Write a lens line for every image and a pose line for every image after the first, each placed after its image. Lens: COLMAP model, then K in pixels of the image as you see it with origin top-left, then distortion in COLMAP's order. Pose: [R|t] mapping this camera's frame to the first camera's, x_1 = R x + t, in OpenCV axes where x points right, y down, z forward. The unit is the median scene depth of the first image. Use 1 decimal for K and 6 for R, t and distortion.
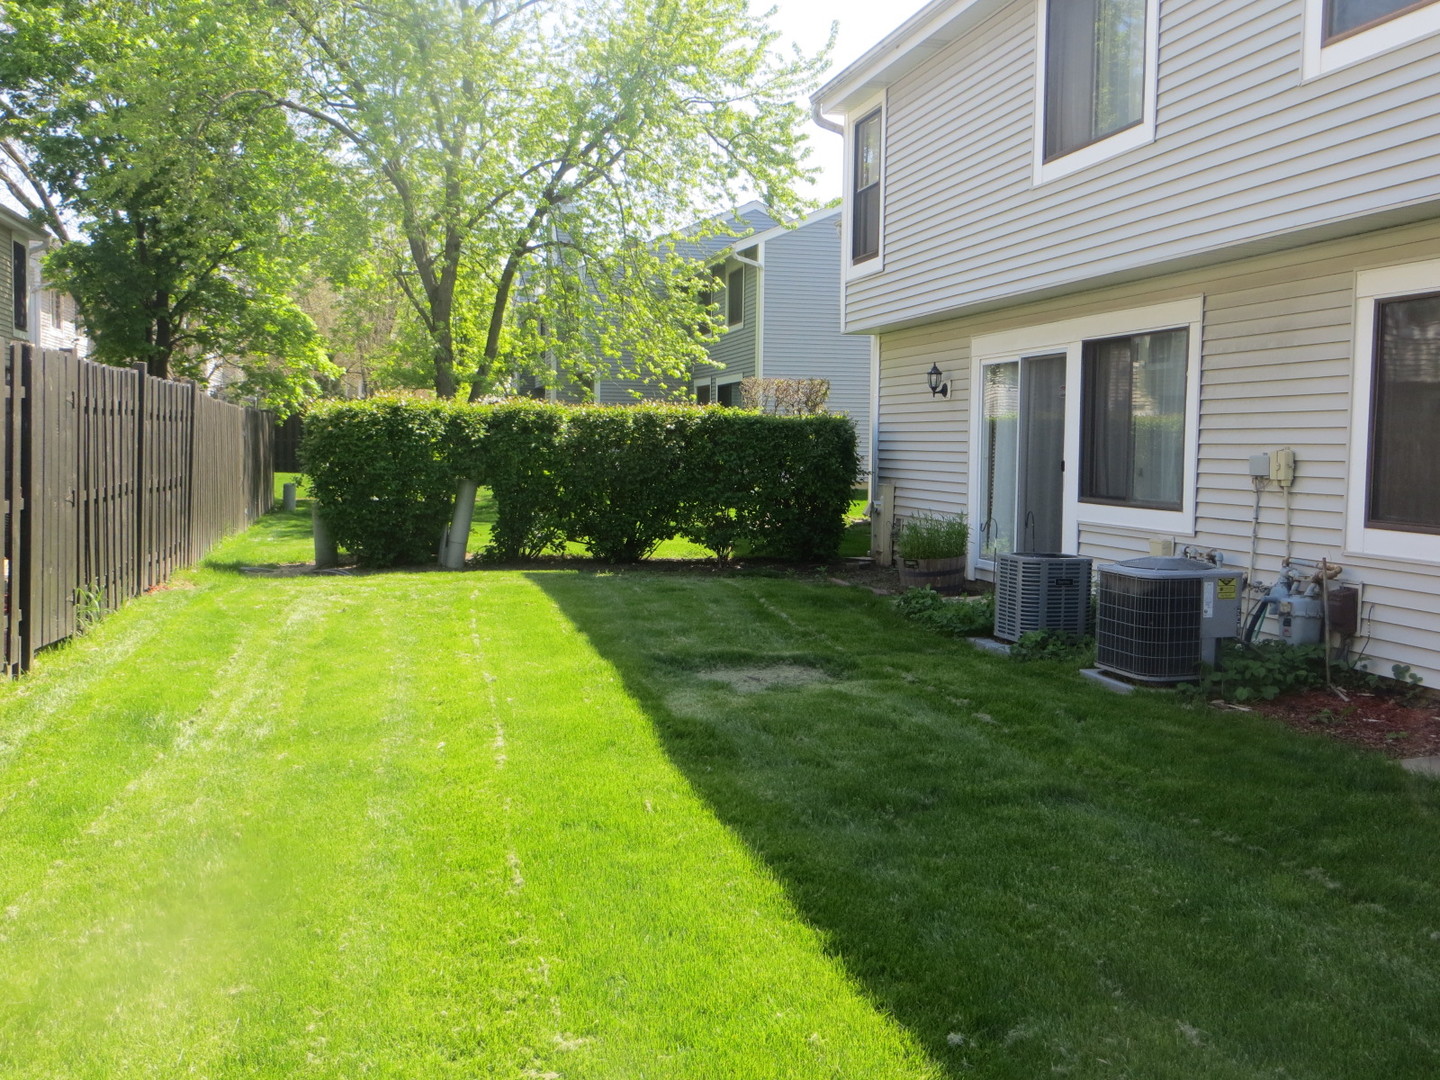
lens RADIAL K [[1370.6, 0, 720.0], [0, 1370.6, 540.0], [0, 0, 1]] dist [-0.004521, 0.004097]
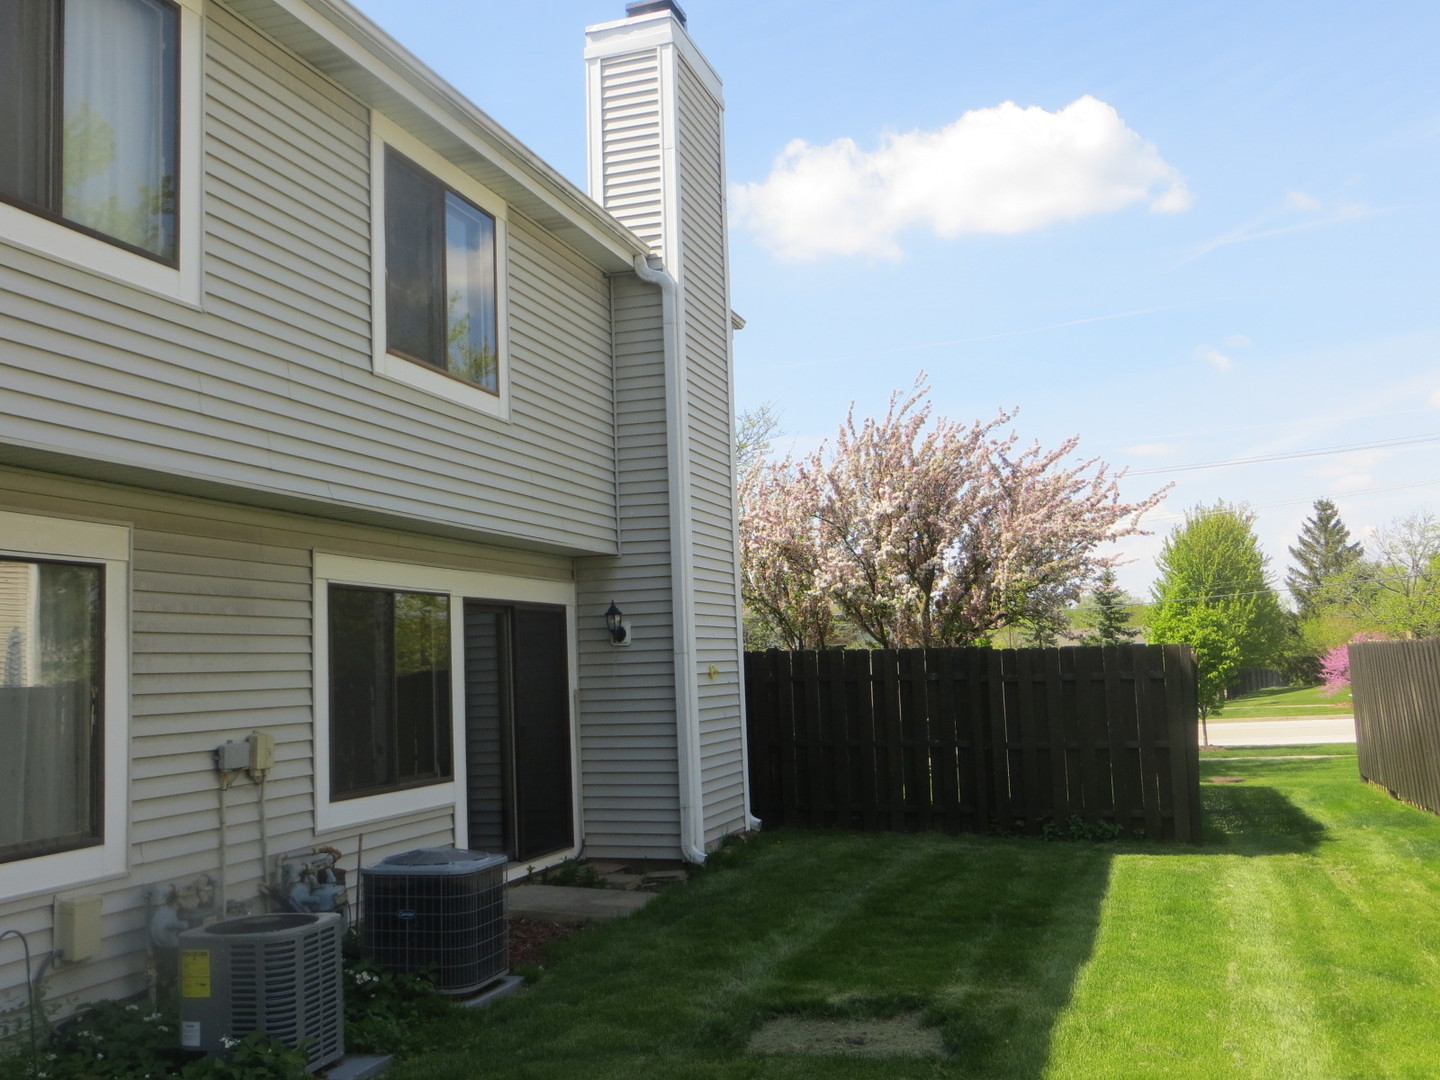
lens RADIAL K [[1265.4, 0, 720.0], [0, 1265.4, 540.0], [0, 0, 1]] dist [0.002567, 0.001419]
pose [[-0.842857, 0.075689, 0.532788, -0.276101], [0.065080, 0.997129, -0.038699, -0.139628], [-0.534187, 0.002056, -0.845364, 1.534510]]
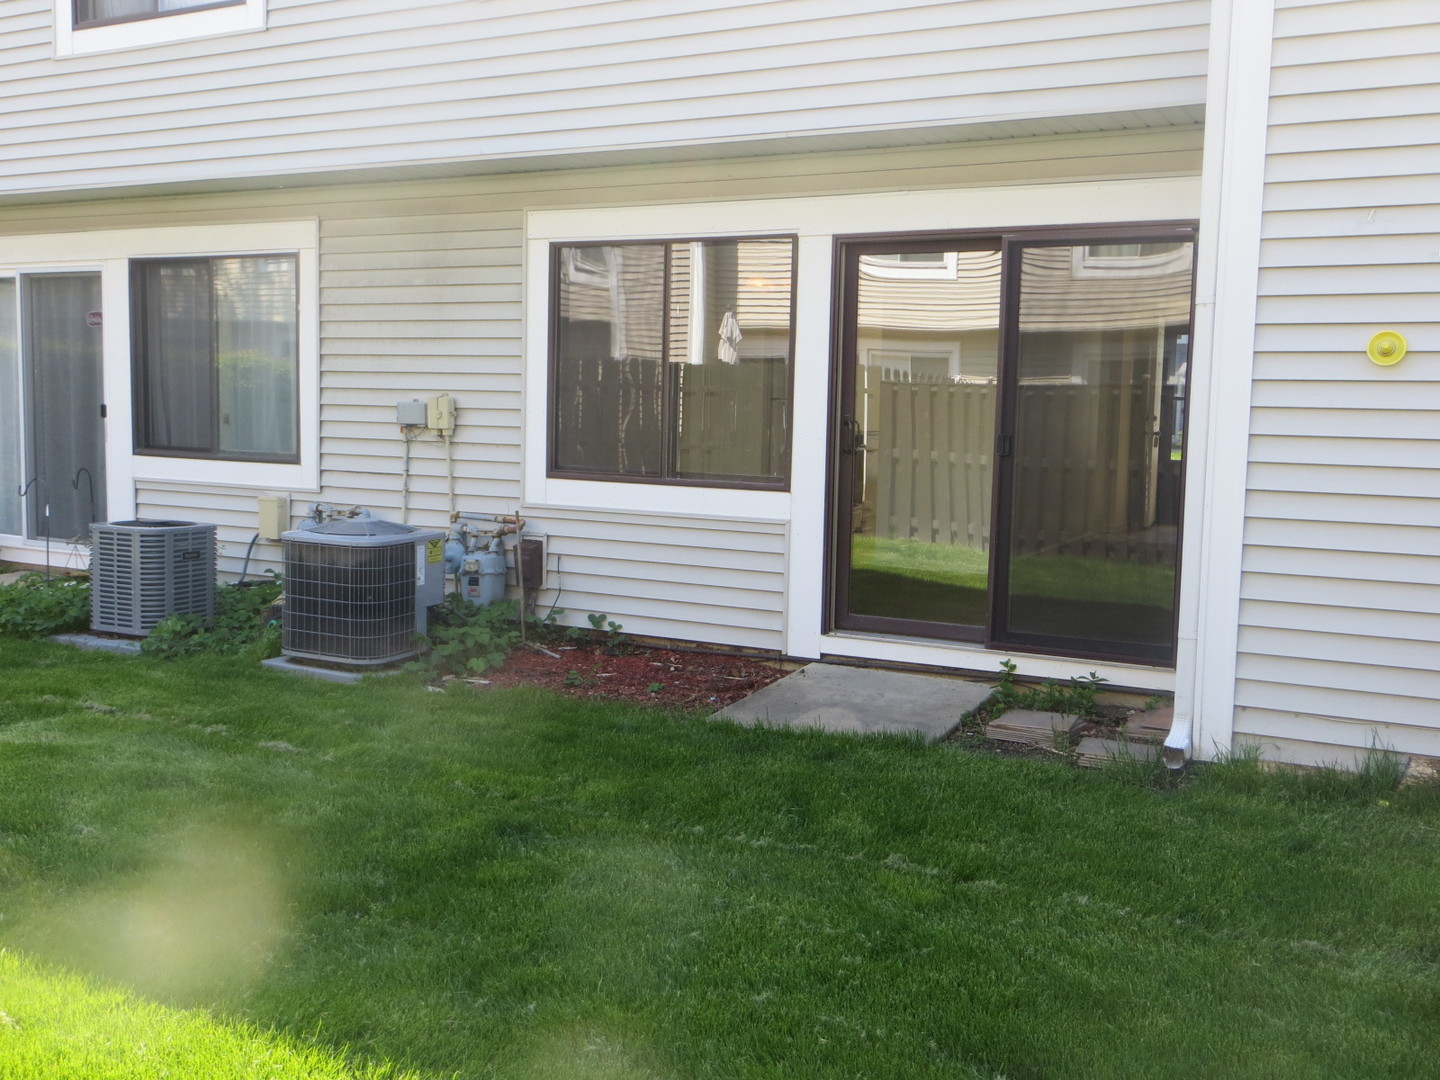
lens RADIAL K [[1370.6, 0, 720.0], [0, 1370.6, 540.0], [0, 0, 1]] dist [-0.004521, 0.004097]
pose [[0.656663, -0.071786, 0.750760, -0.171854], [0.036729, 0.997323, 0.063236, -0.020577], [-0.753289, -0.013950, 0.657541, 0.246460]]
